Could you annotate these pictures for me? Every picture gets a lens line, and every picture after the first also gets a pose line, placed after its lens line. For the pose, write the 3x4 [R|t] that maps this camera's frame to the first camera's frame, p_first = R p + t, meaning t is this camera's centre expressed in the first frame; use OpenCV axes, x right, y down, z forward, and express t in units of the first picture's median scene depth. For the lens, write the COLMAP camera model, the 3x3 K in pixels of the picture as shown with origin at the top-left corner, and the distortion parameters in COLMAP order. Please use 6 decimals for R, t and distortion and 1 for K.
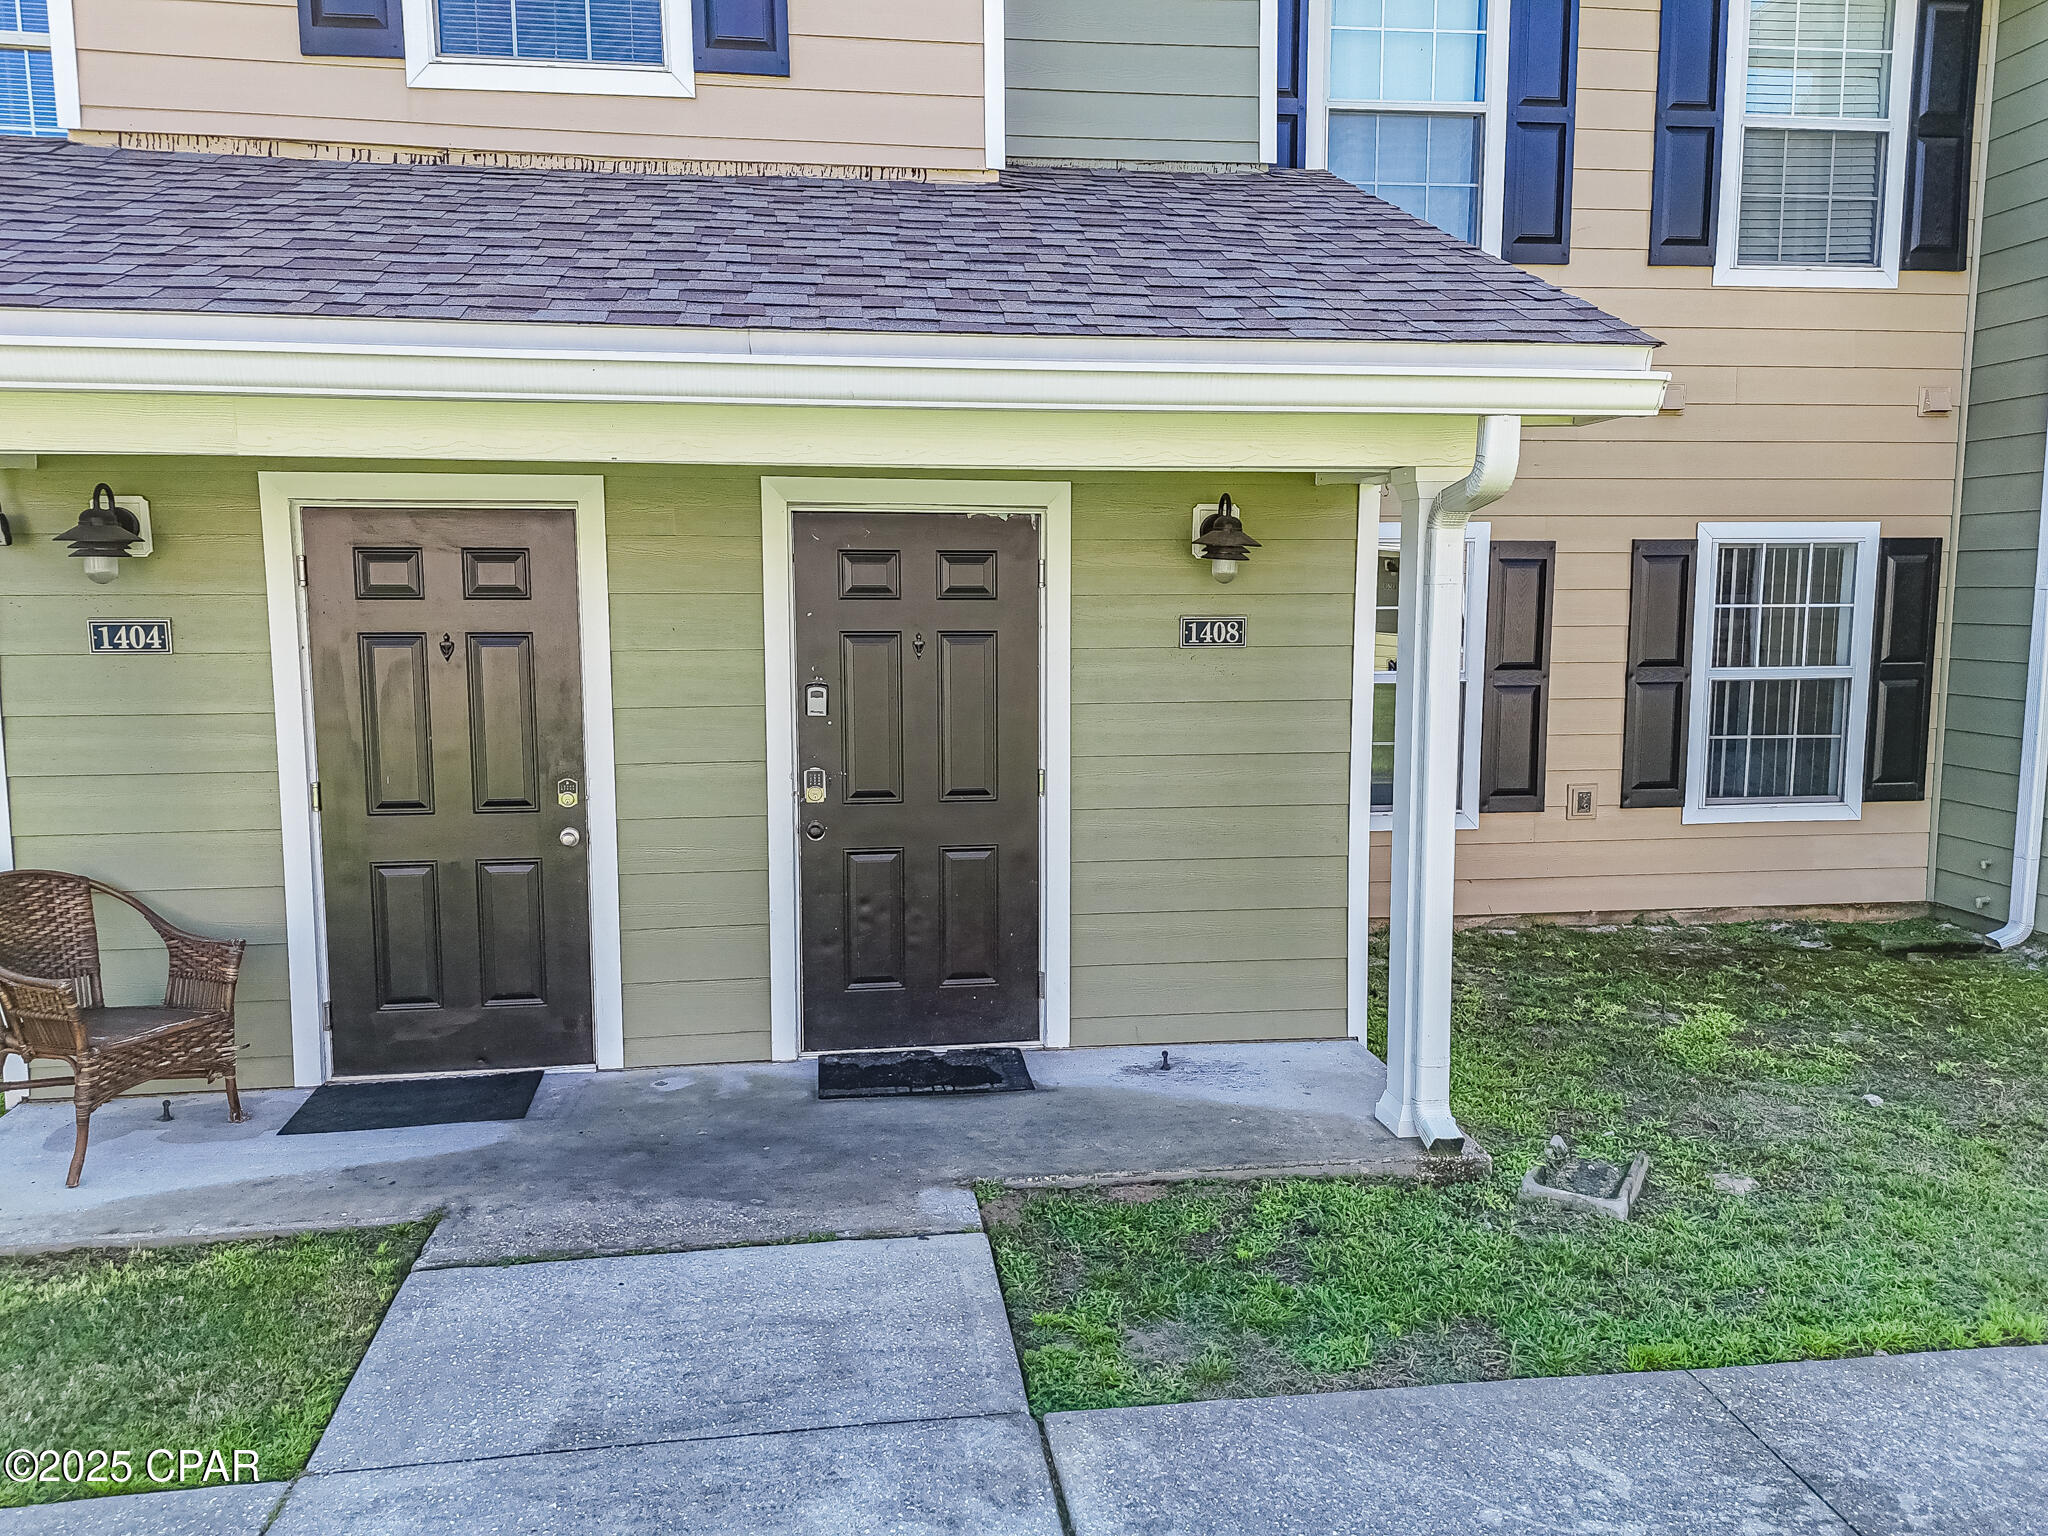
lens RADIAL K [[1503.4, 0, 1023.5], [0, 1503.4, 757.6], [0, 0, 1]] dist [0.102116, -0.111317]
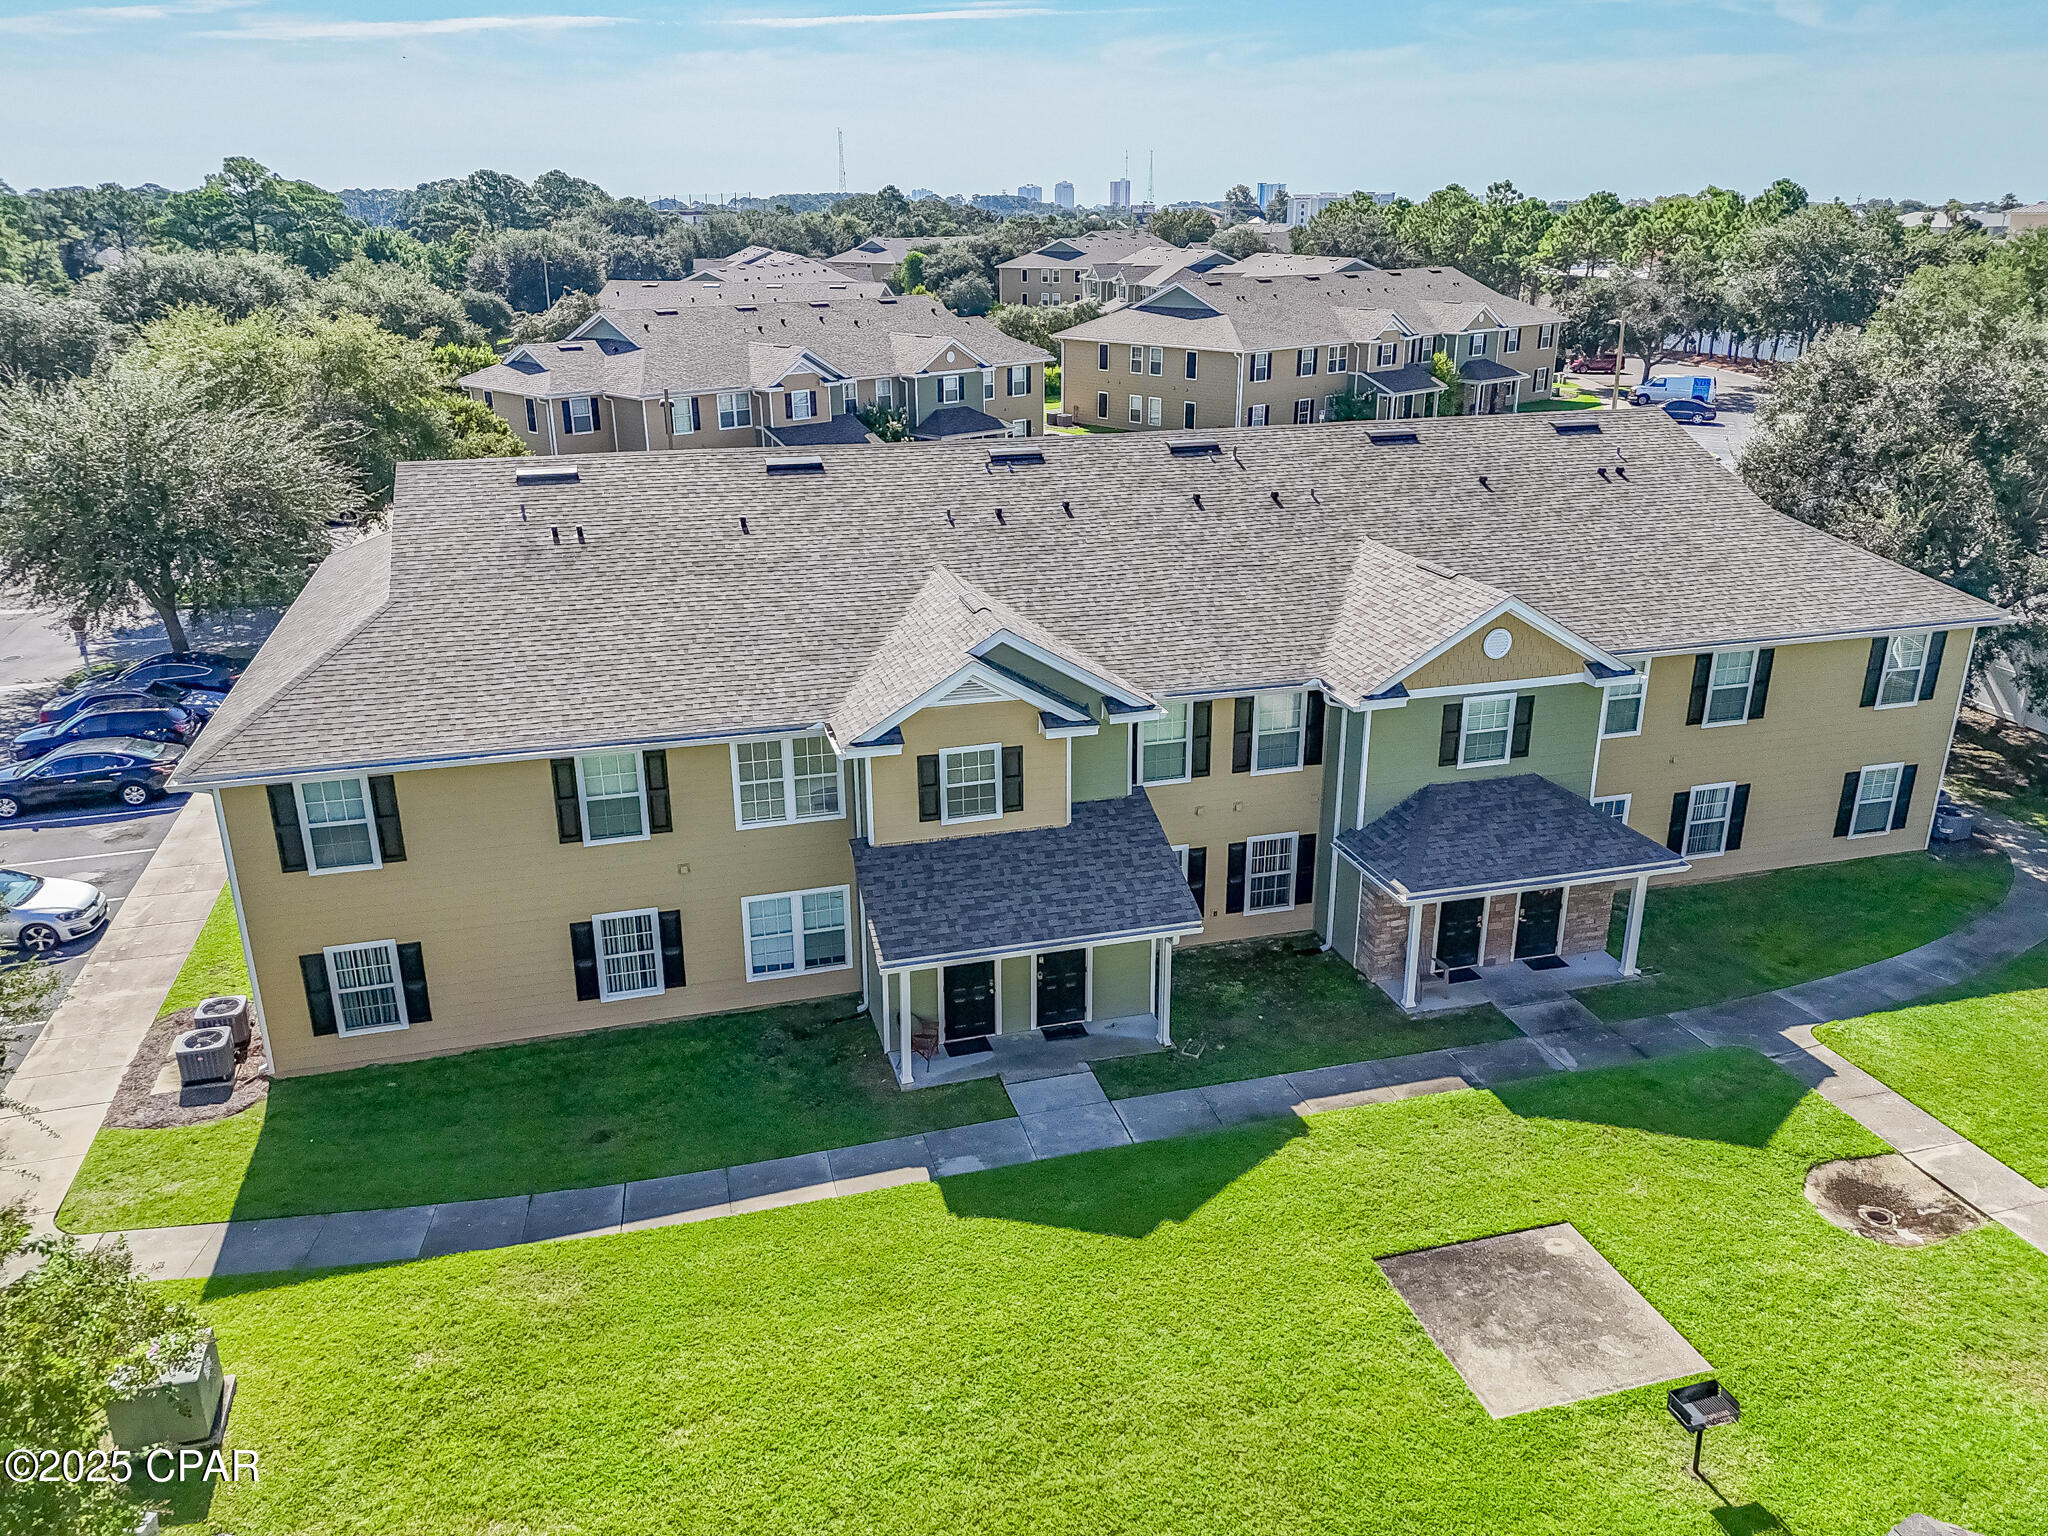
lens RADIAL K [[1503.4, 0, 1023.5], [0, 1503.4, 757.6], [0, 0, 1]] dist [0.102116, -0.111317]
pose [[0.990759, -0.049427, 0.126309, -0.502176], [0.019124, 0.972840, 0.230685, -1.158014], [-0.134281, -0.226138, 0.964795, -2.258811]]
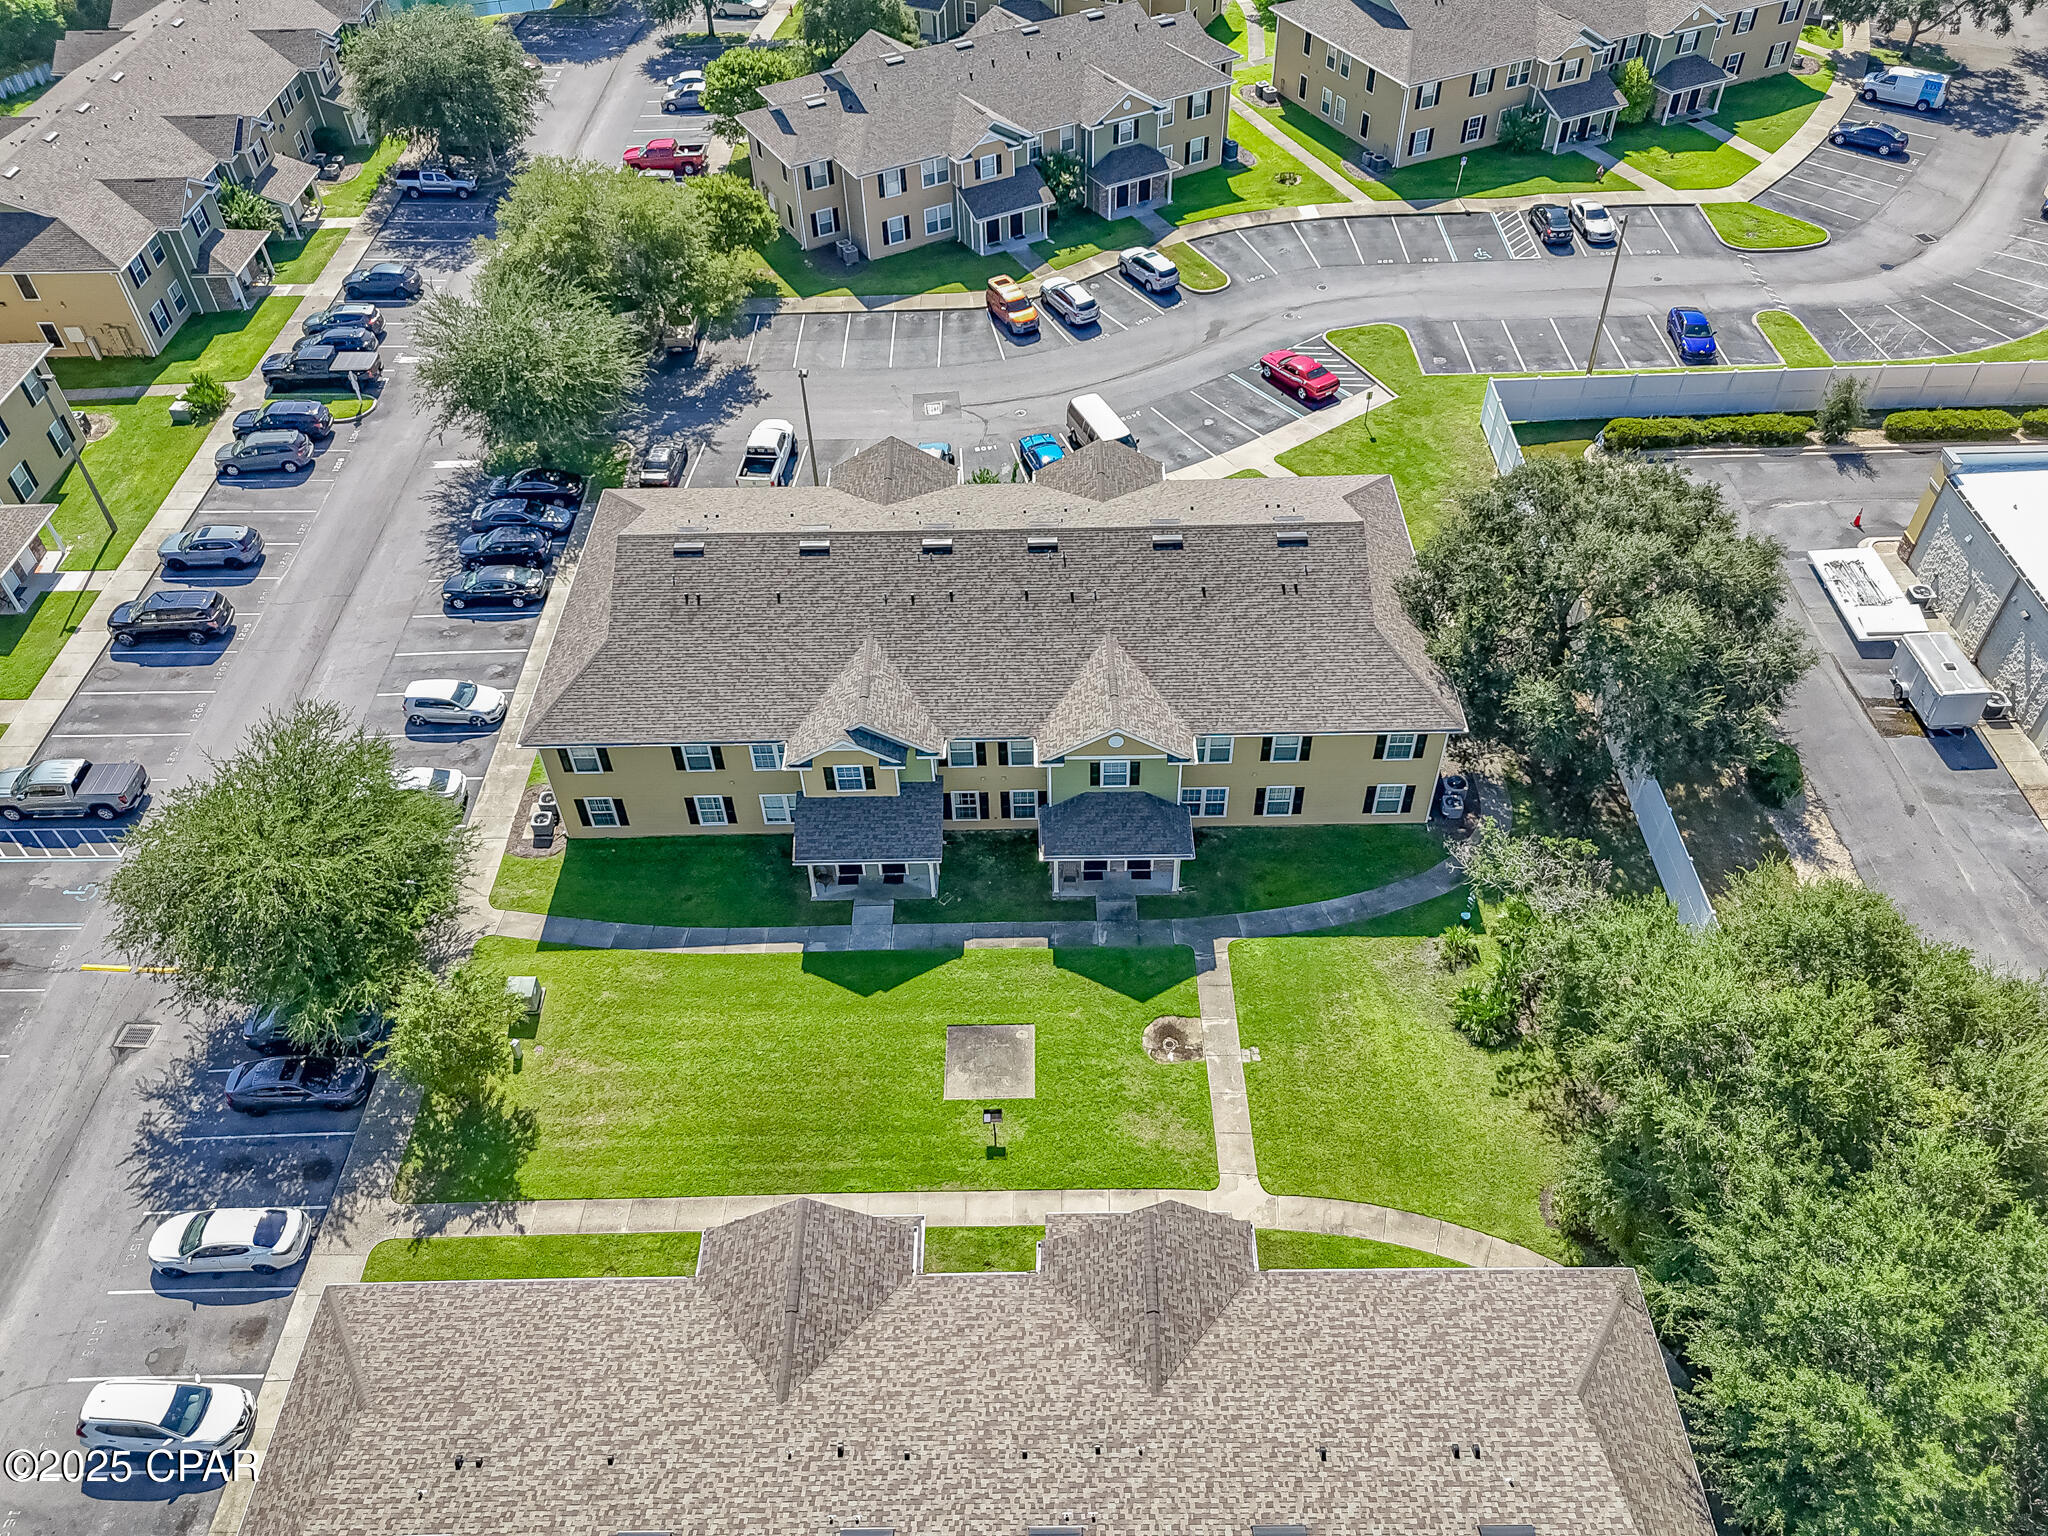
lens RADIAL K [[1503.4, 0, 1023.5], [0, 1503.4, 757.6], [0, 0, 1]] dist [0.102116, -0.111317]
pose [[0.990648, 0.080124, -0.110437, 1.280433], [0.003997, 0.792021, 0.610481, -4.561066], [0.136382, -0.605213, 0.784294, -4.376906]]
